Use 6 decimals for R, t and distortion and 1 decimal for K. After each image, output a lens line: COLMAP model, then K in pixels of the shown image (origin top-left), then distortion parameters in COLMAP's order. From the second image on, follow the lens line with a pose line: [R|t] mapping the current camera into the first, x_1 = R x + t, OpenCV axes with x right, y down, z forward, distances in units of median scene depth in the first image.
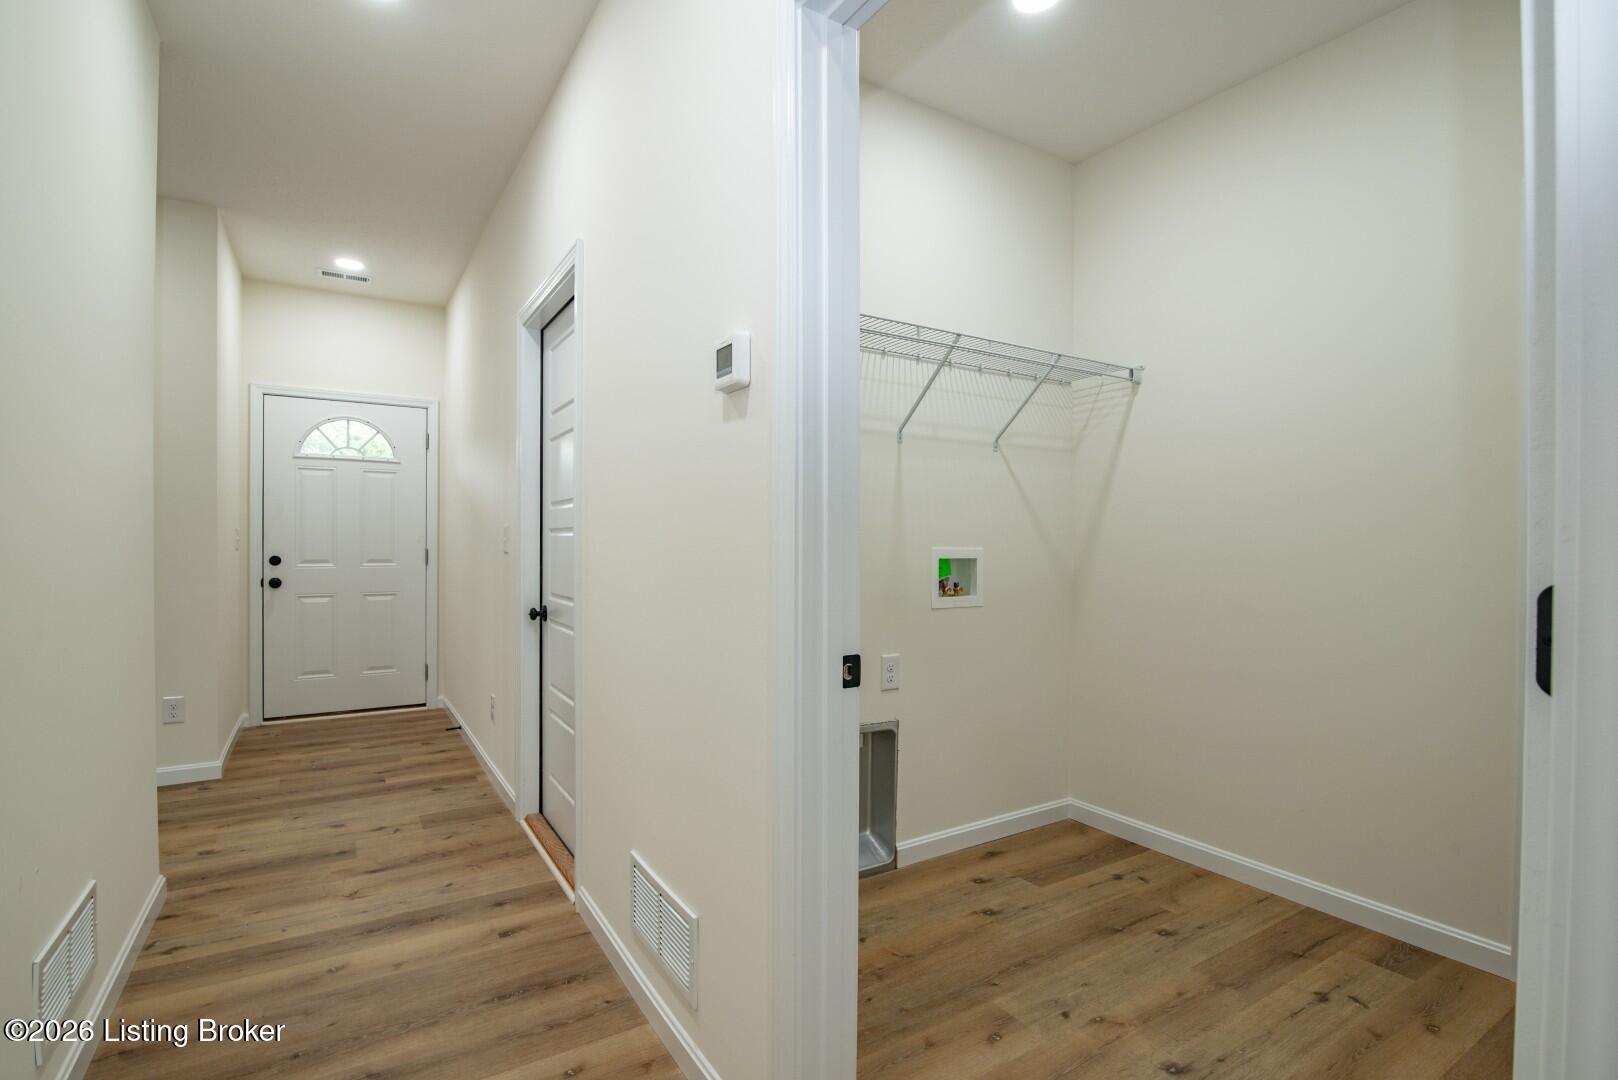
lens RADIAL K [[744.9, 0, 809.5], [0, 744.9, 547.1], [0, 0, 1]] dist [-0.016261, 0.000374]
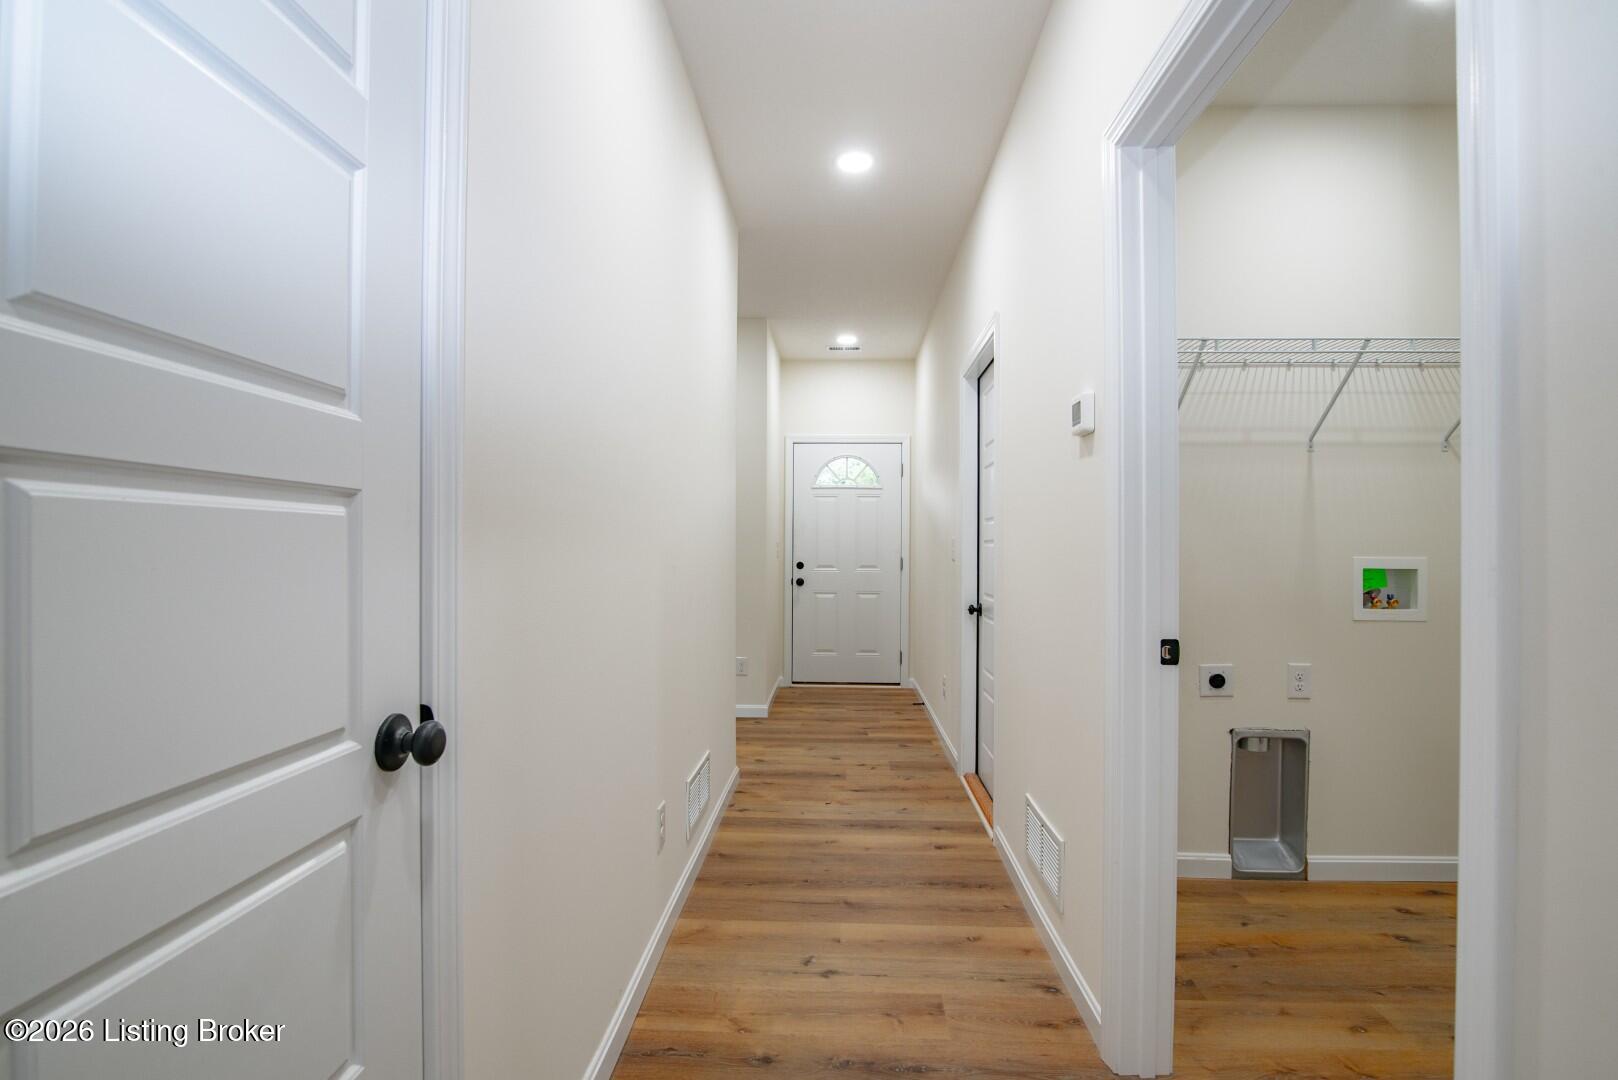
lens RADIAL K [[749.0, 0, 823.3], [0, 749.0, 545.6], [0, 0, 1]] dist [0.002369, 0.000388]
pose [[0.827302, -0.003817, -0.561744, 0.145594], [-0.005245, 0.999881, -0.014519, 0.003653], [0.561732, 0.014958, 0.827184, -0.197088]]
